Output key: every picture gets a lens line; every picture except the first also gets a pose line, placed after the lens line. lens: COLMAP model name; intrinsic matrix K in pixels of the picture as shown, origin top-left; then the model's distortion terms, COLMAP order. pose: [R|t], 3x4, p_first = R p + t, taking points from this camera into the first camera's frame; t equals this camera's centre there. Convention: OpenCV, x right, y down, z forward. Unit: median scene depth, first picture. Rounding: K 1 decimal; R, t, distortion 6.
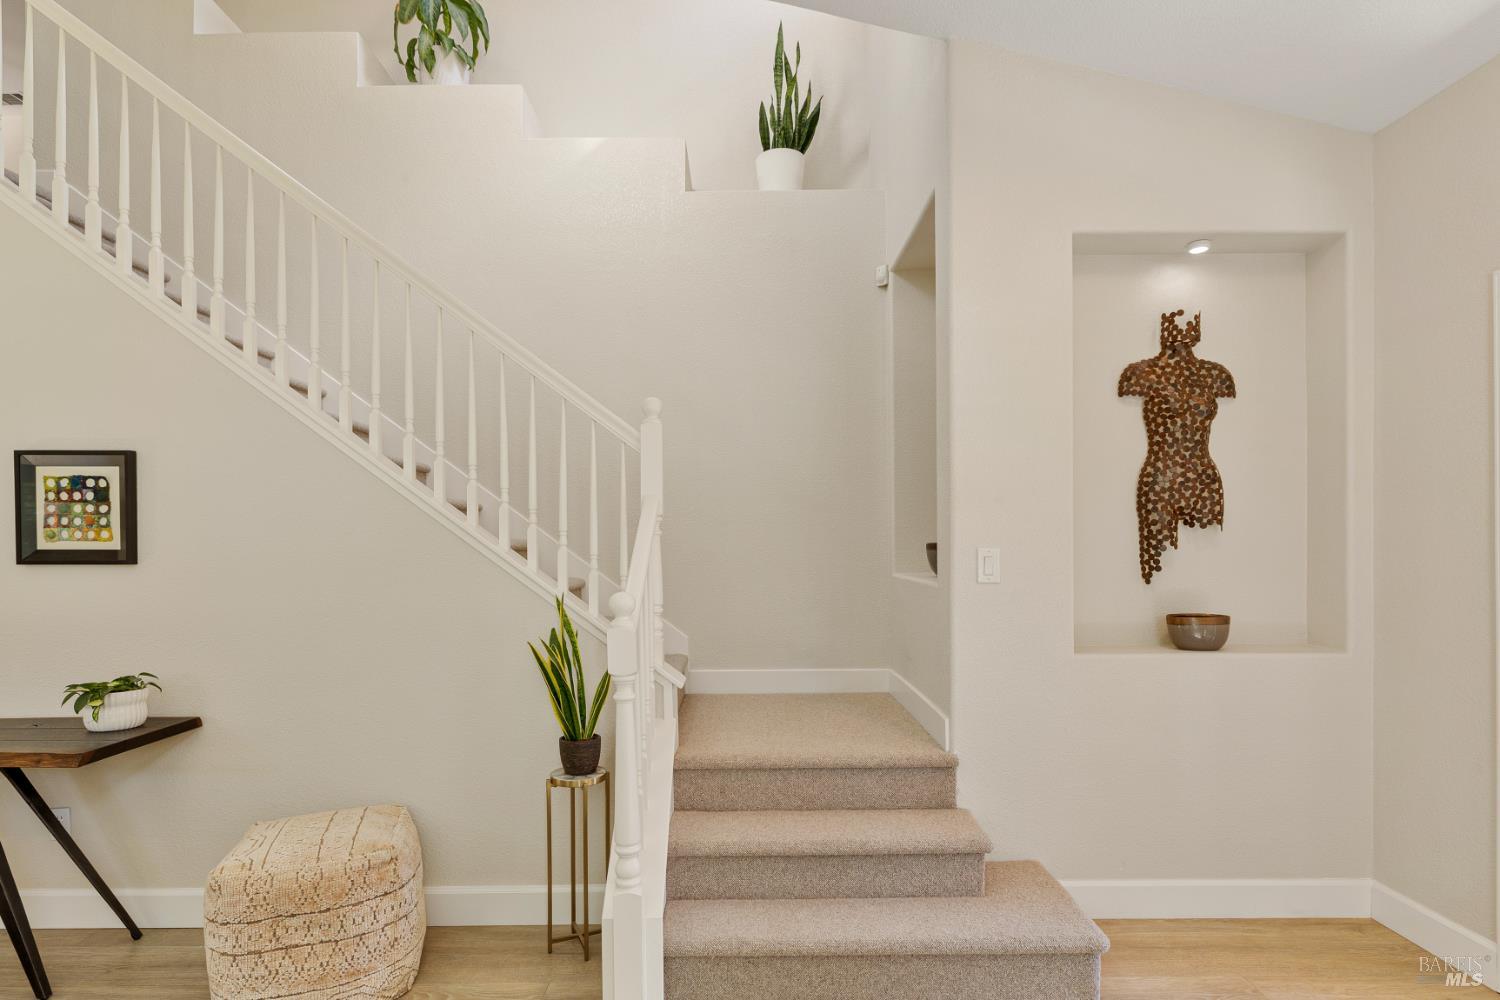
lens RADIAL K [[779.5, 0, 735.7], [0, 779.5, 555.5], [0, 0, 1]] dist [0.003597, -0.000552]
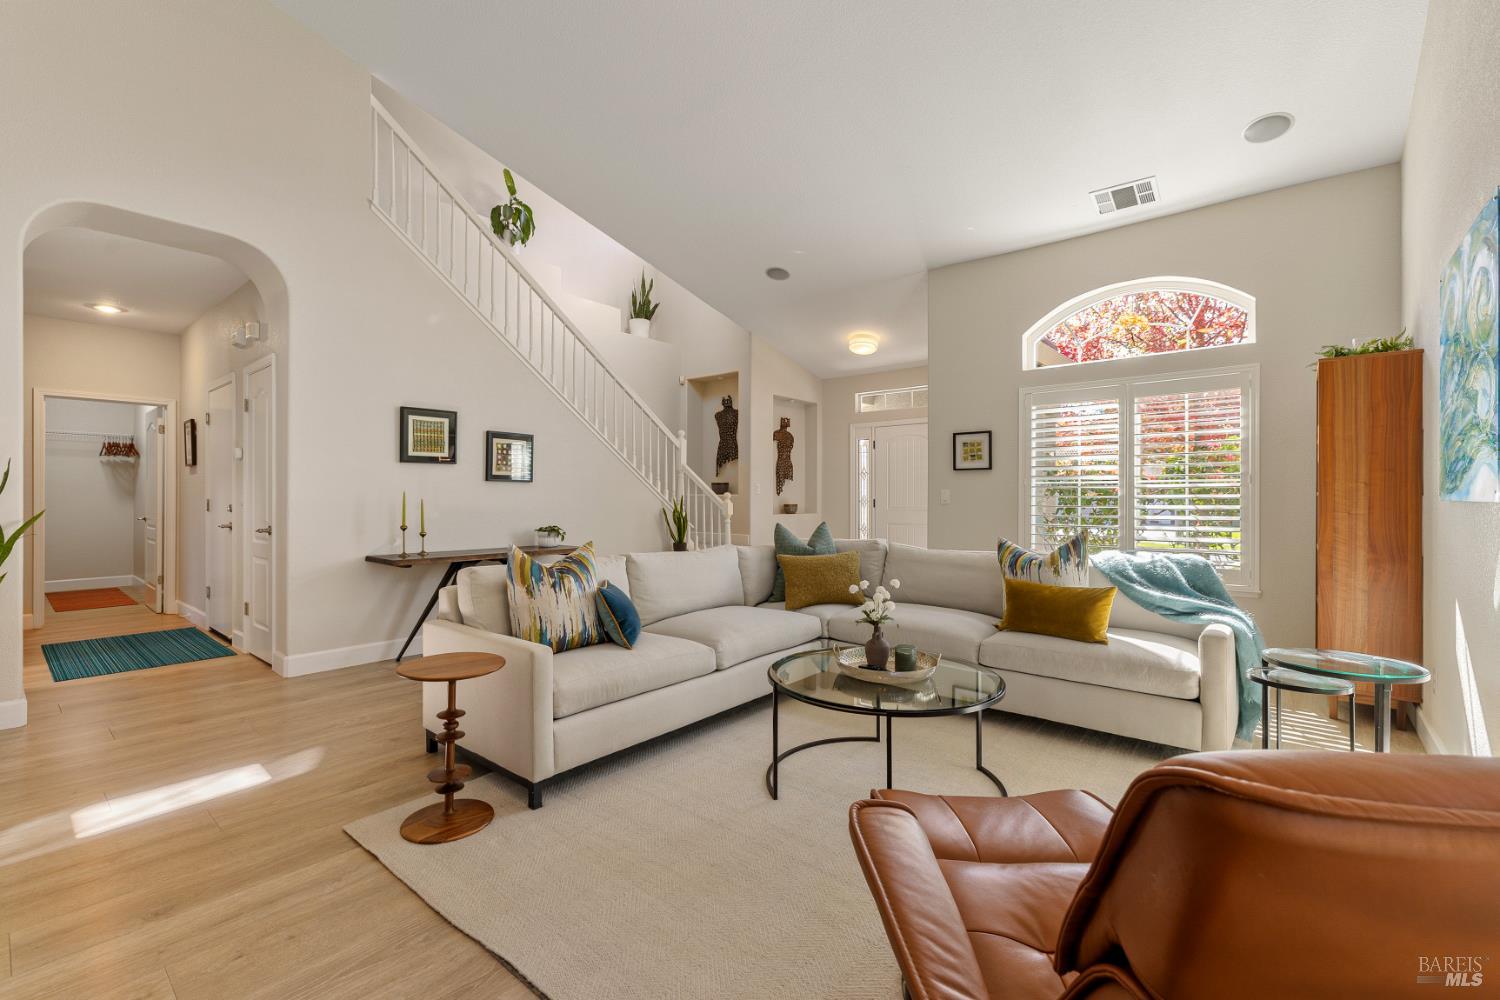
lens RADIAL K [[662.9, 0, 739.5], [0, 662.9, 496.0], [0, 0, 1]] dist [-0.001605, 0.000324]
pose [[0.633123, 0.009403, 0.773994, -1.877527], [-0.005711, 0.999956, -0.007477, 0.061751], [-0.774030, 0.000314, 0.633149, -0.731234]]
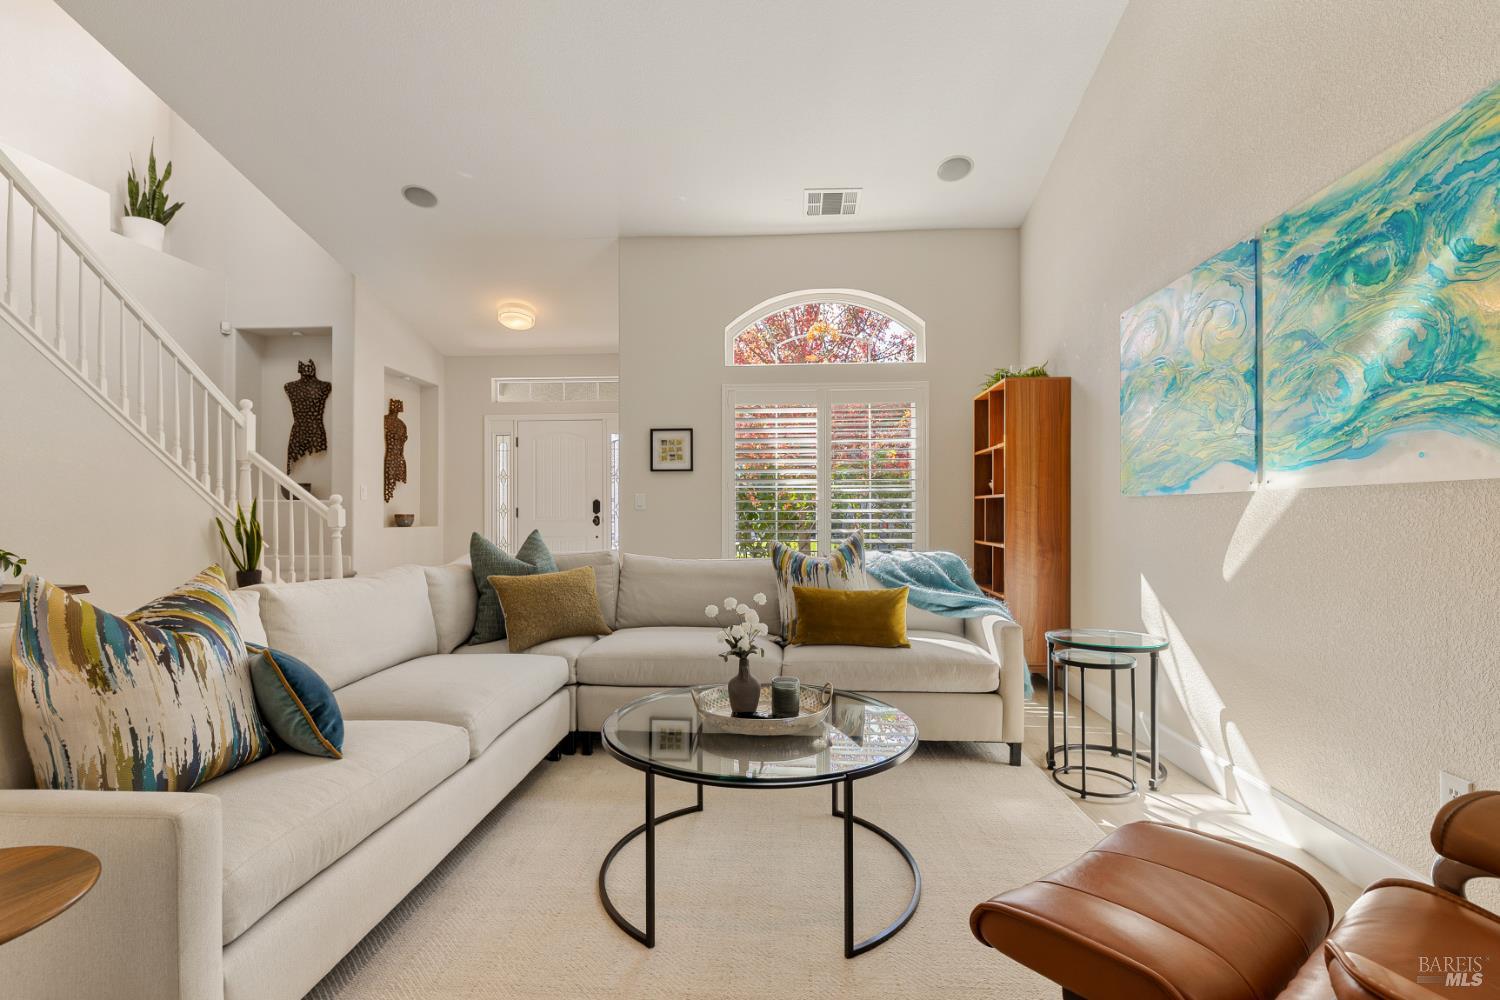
lens RADIAL K [[702.1, 0, 750.8], [0, 702.1, 508.8], [0, 0, 1]] dist [0.003504, -0.000432]
pose [[0.045642, 0.014440, 0.998854, -1.761717], [0.001052, 0.999894, -0.014503, 0.092741], [-0.998957, 0.001713, 0.045622, -0.308761]]
